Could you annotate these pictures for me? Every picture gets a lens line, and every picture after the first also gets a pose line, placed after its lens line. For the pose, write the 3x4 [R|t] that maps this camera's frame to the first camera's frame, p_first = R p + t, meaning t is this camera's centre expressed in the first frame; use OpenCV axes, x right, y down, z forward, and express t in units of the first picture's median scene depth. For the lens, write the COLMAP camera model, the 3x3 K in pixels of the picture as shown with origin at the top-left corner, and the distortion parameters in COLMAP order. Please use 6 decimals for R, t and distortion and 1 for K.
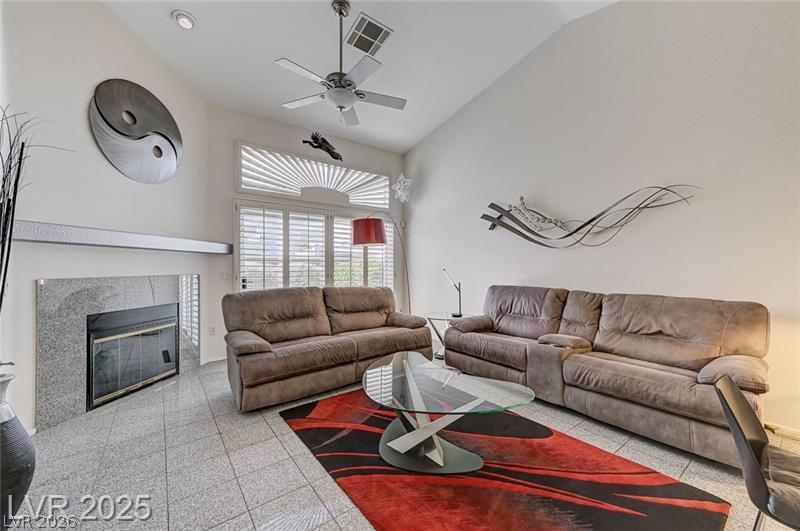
lens RADIAL K [[311.7, 0, 399.6], [0, 311.7, 267.4], [0, 0, 1]] dist [0.018046, 0.000130]
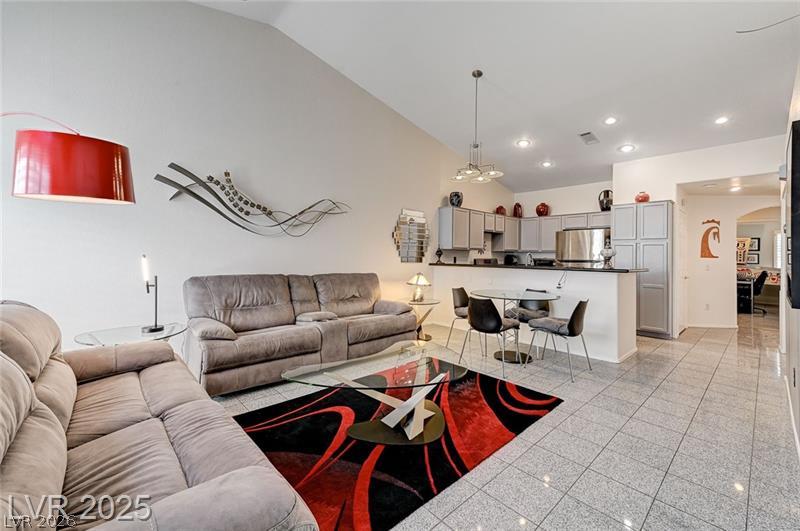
lens RADIAL K [[330.6, 0, 401.5], [0, 330.6, 250.2], [0, 0, 1]] dist [0.000891, 0.000060]
pose [[-0.092021, 0.015075, 0.995643, -0.563806], [-0.017576, 0.999705, -0.016761, -0.001716], [-0.995602, -0.019042, -0.091729, 0.600290]]
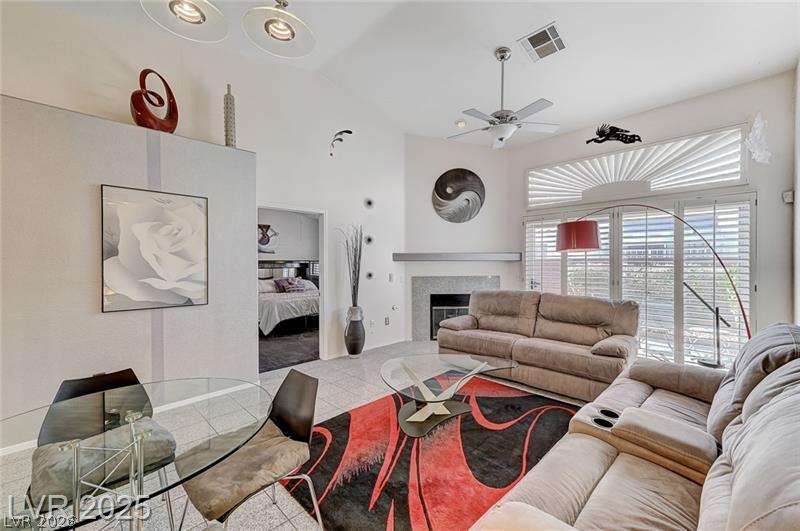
lens RADIAL K [[323.3, 0, 403.6], [0, 323.3, 264.0], [0, 0, 1]] dist [0.001377, 0.000101]
pose [[0.130415, 0.002294, -0.991457, 0.756446], [0.006180, 0.999976, 0.003127, -0.039633], [0.991440, -0.006535, 0.130398, 0.376984]]
